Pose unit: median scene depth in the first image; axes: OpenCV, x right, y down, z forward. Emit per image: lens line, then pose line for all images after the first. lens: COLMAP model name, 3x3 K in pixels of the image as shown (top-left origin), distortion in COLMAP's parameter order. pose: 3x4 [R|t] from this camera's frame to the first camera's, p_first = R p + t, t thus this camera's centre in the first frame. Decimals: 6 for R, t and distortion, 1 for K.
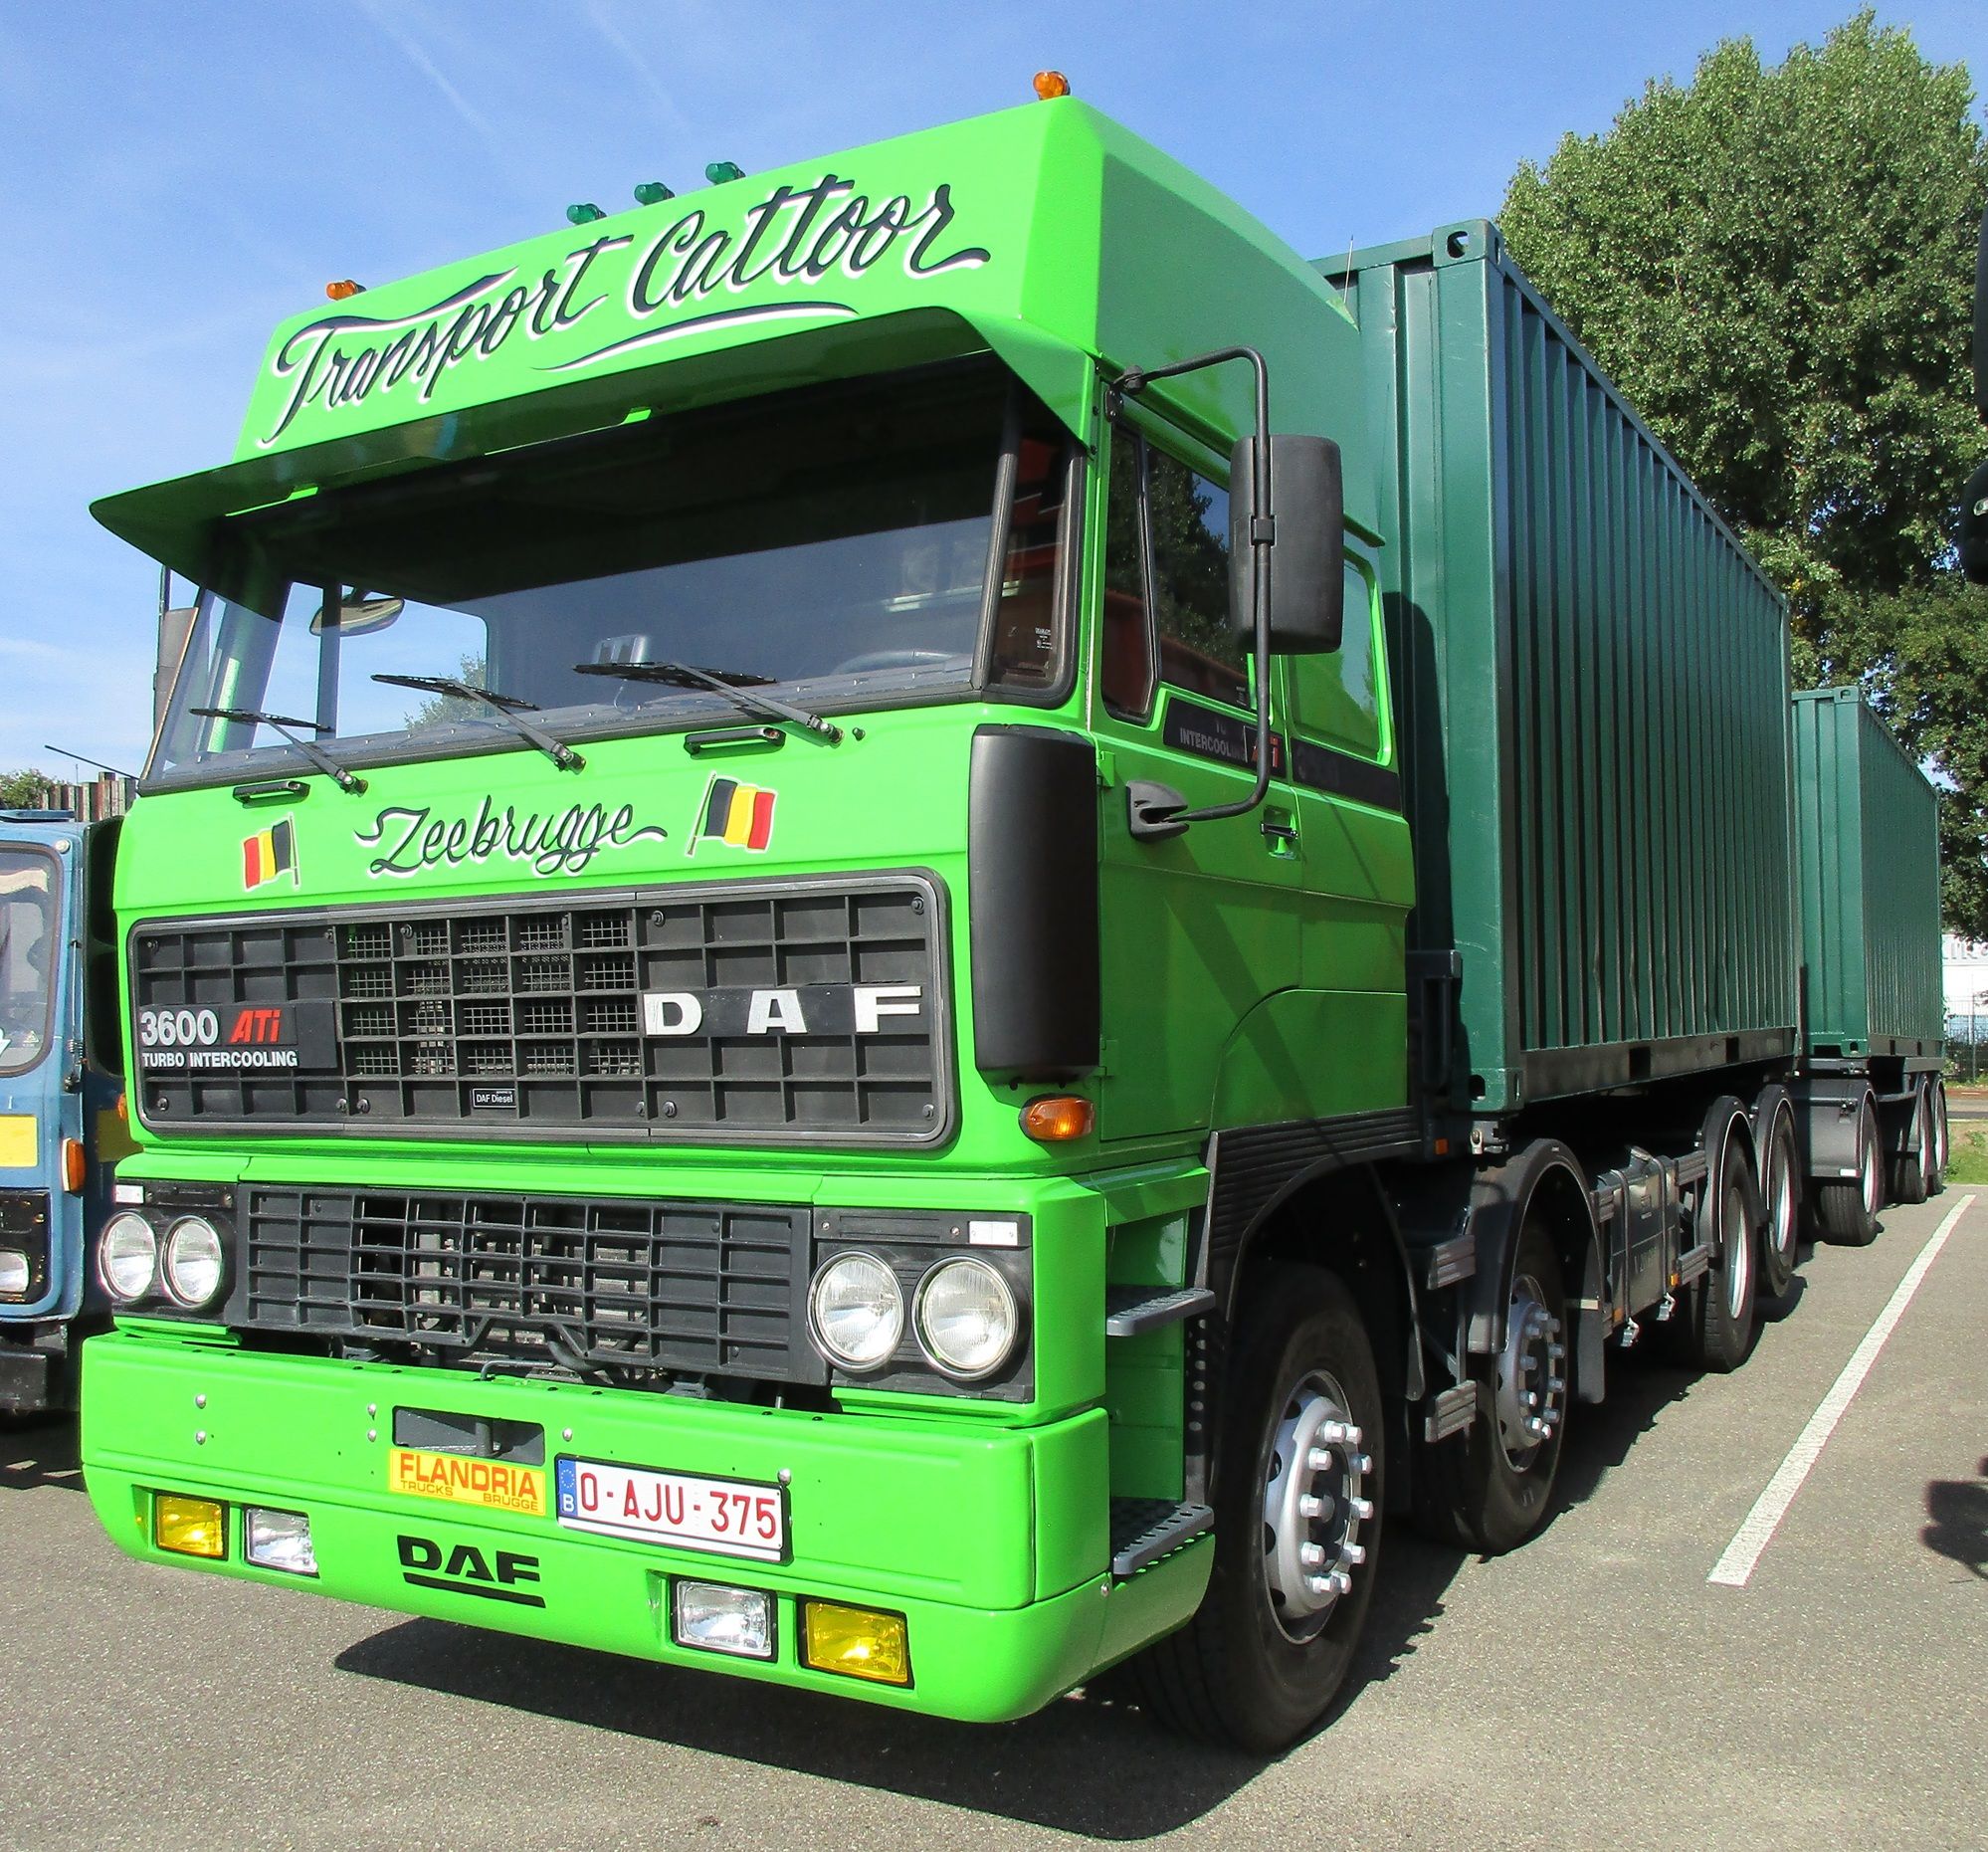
lens RADIAL K [[1923.3, 0, 987.7], [0, 1923.3, 962.2], [0, 0, 1]] dist [-0.020086, -0.002256]
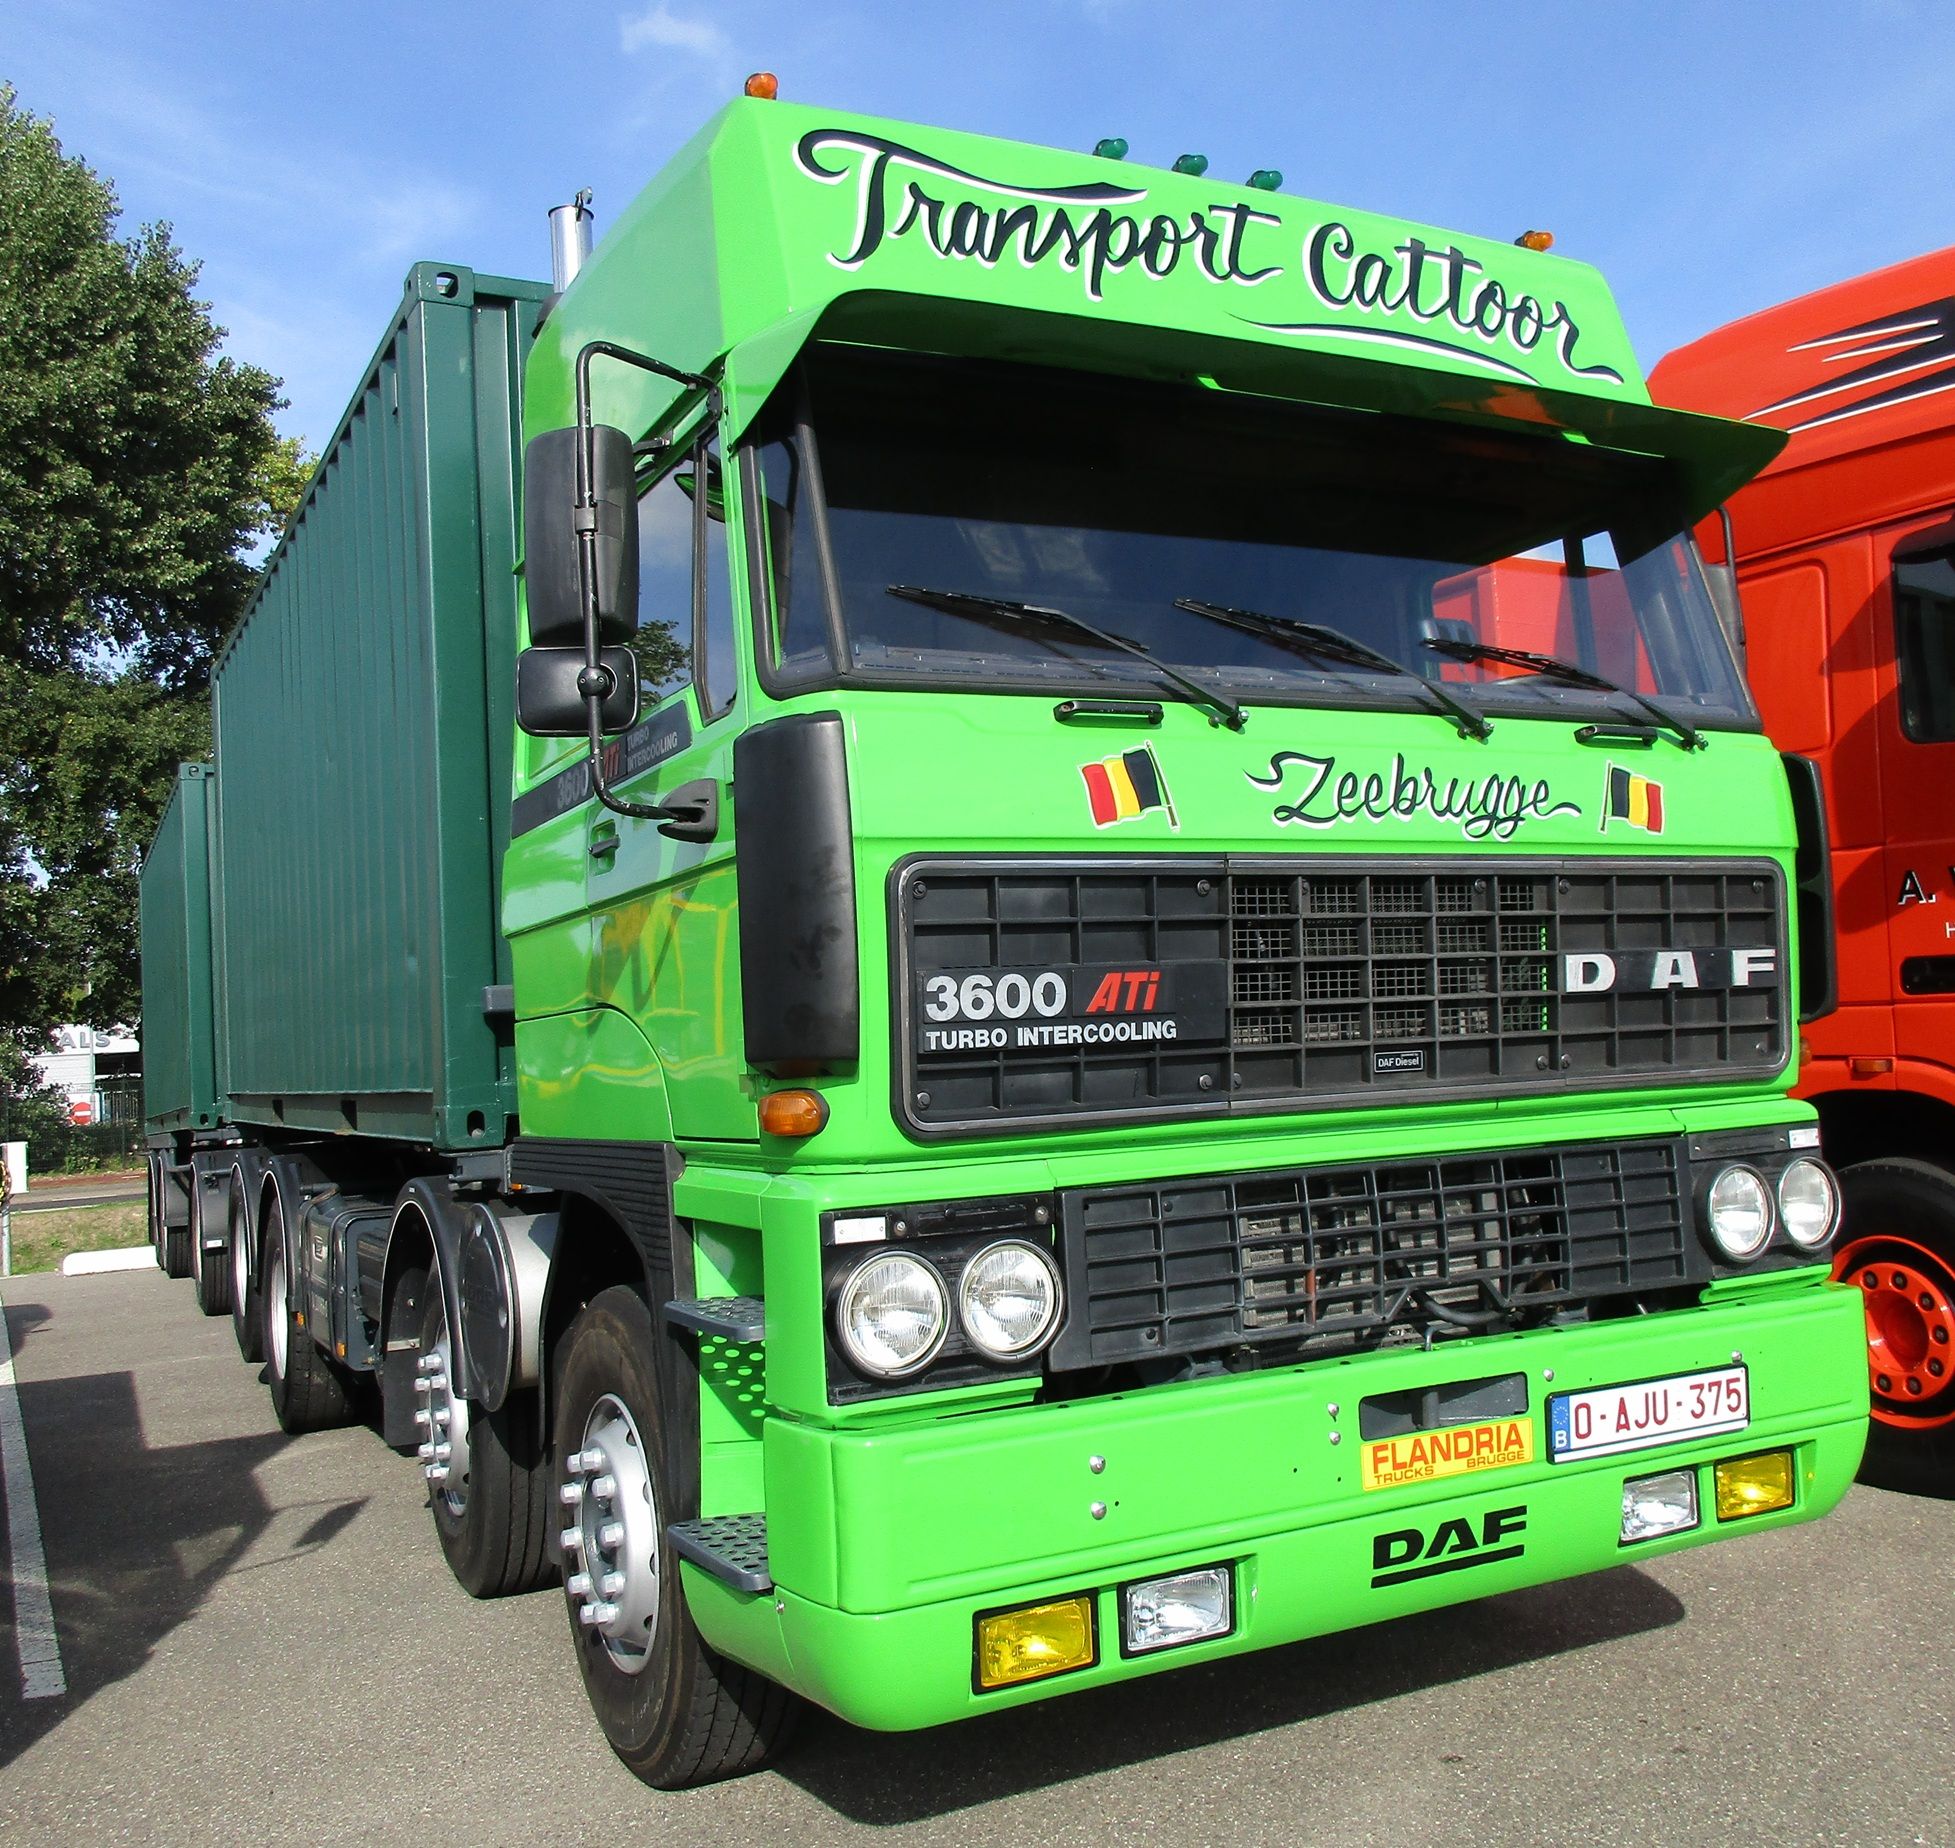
lens RADIAL K [[1965.3, 0, 981.2], [0, 1965.3, 956.5], [0, 0, 1]] dist [-0.028138, -0.003887]
pose [[0.534707, 0.034776, 0.844322, -1.195045], [0.015240, 0.998593, -0.050782, 0.063626], [-0.844900, 0.040021, 0.533425, 0.634691]]
